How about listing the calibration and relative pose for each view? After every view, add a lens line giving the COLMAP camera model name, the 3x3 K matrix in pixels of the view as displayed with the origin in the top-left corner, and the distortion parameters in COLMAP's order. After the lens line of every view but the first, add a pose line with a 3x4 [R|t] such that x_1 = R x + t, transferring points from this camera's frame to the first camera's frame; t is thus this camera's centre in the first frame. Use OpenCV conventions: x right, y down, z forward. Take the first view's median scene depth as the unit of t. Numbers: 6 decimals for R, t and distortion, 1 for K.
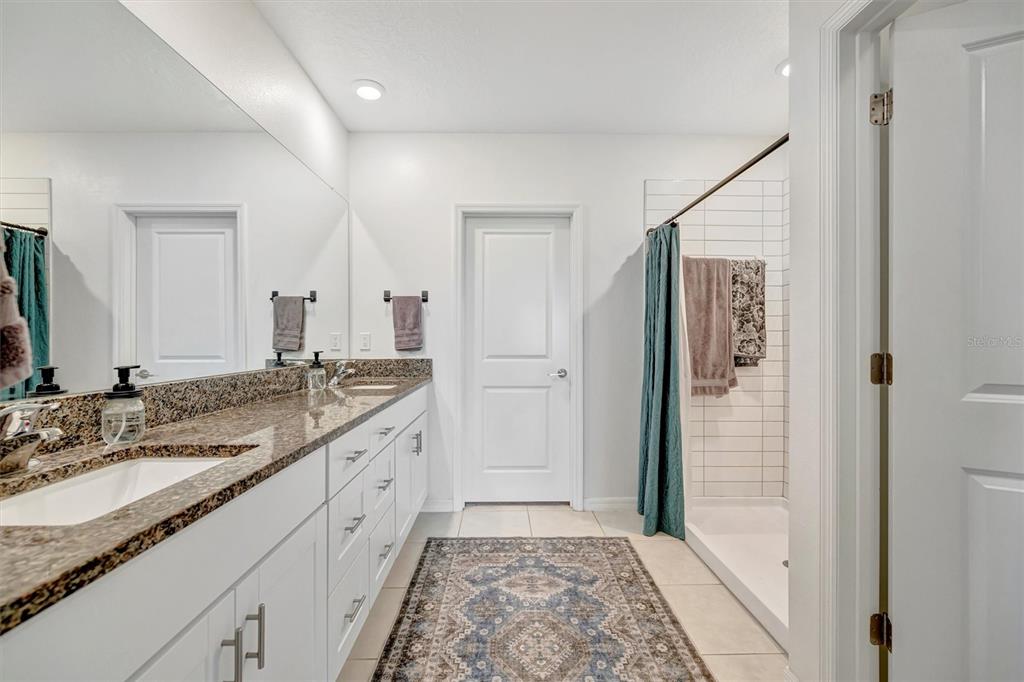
lens RADIAL K [[391.7, 0, 510.5], [0, 391.7, 332.4], [0, 0, 1]] dist [0.001355, 0.000039]
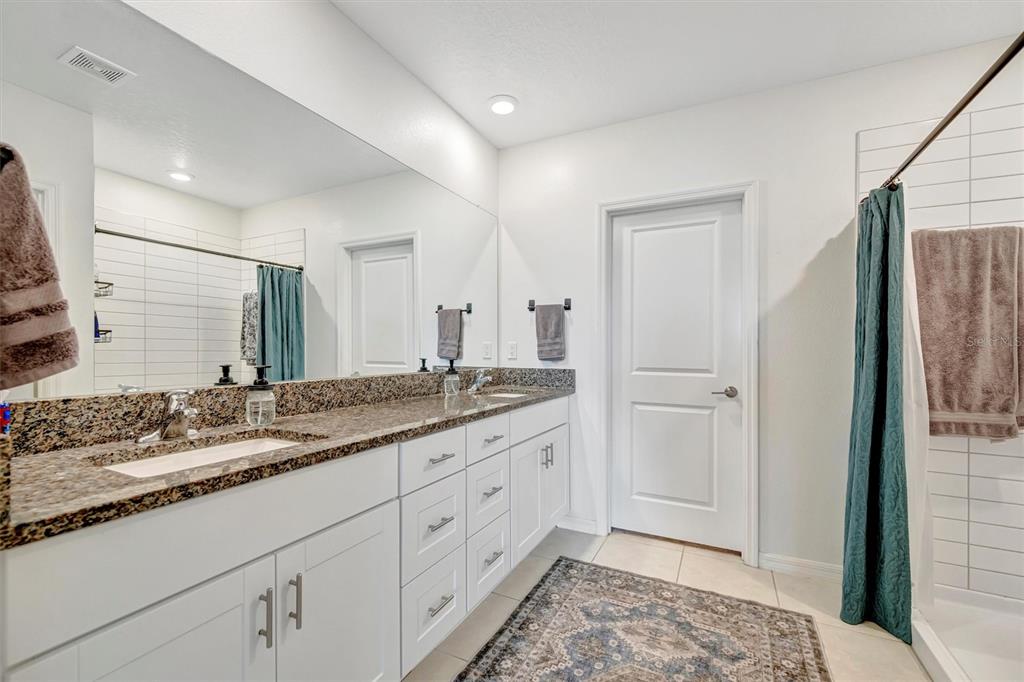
lens RADIAL K [[408.4, 0, 514.8], [0, 408.4, 341.1], [0, 0, 1]] dist [0.000049, -0.000016]
pose [[0.899750, -0.001072, -0.436405, 0.135748], [-0.000590, 0.999993, -0.003673, 0.003104], [0.436406, 0.003562, 0.899743, 0.055998]]
